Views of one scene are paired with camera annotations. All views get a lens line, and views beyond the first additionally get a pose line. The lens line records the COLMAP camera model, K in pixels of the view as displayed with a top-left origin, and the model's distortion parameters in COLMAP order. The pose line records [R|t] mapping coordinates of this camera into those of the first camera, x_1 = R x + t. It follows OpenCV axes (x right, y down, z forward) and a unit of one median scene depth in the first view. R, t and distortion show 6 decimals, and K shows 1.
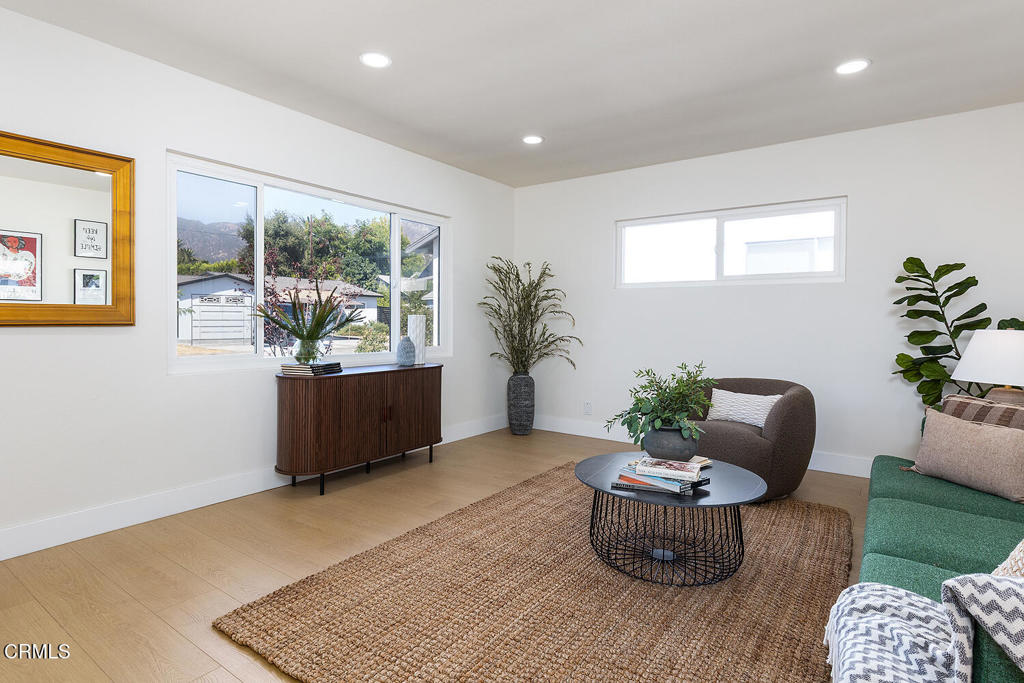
lens RADIAL K [[560.2, 0, 512.8], [0, 560.2, 334.8], [0, 0, 1]] dist [-0.006318, -0.000824]
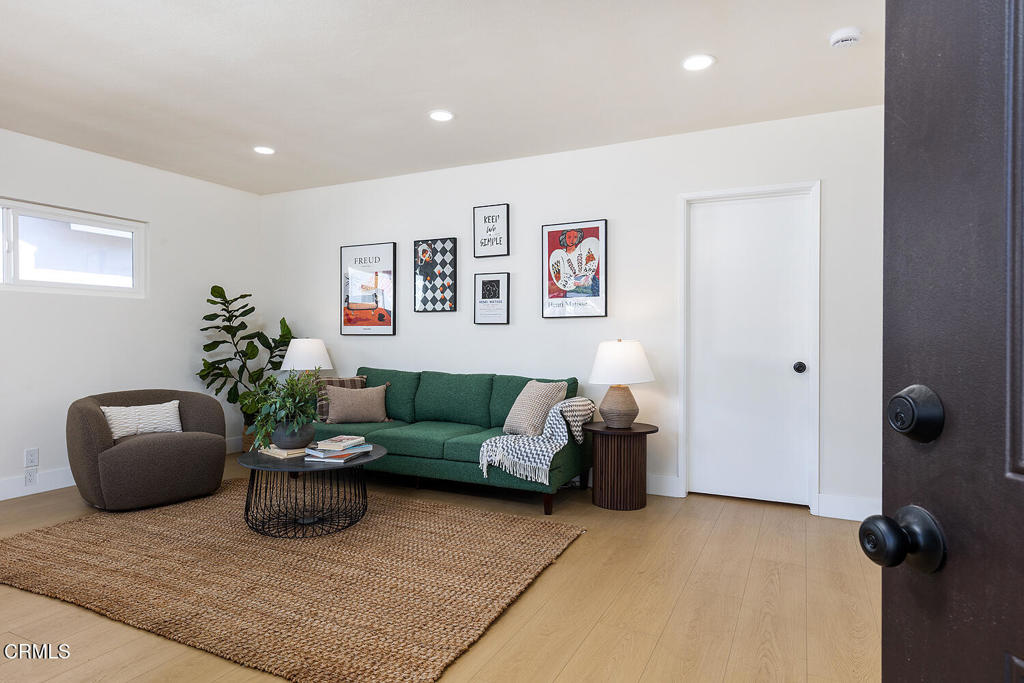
lens RADIAL K [[588.4, 0, 509.3], [0, 588.4, 339.9], [0, 0, 1]] dist [0.003868, 0.002094]
pose [[-0.186117, -0.015050, 0.982412, -0.823096], [0.019905, 0.999620, 0.019085, -0.022758], [-0.982326, 0.023107, -0.185747, 0.579965]]
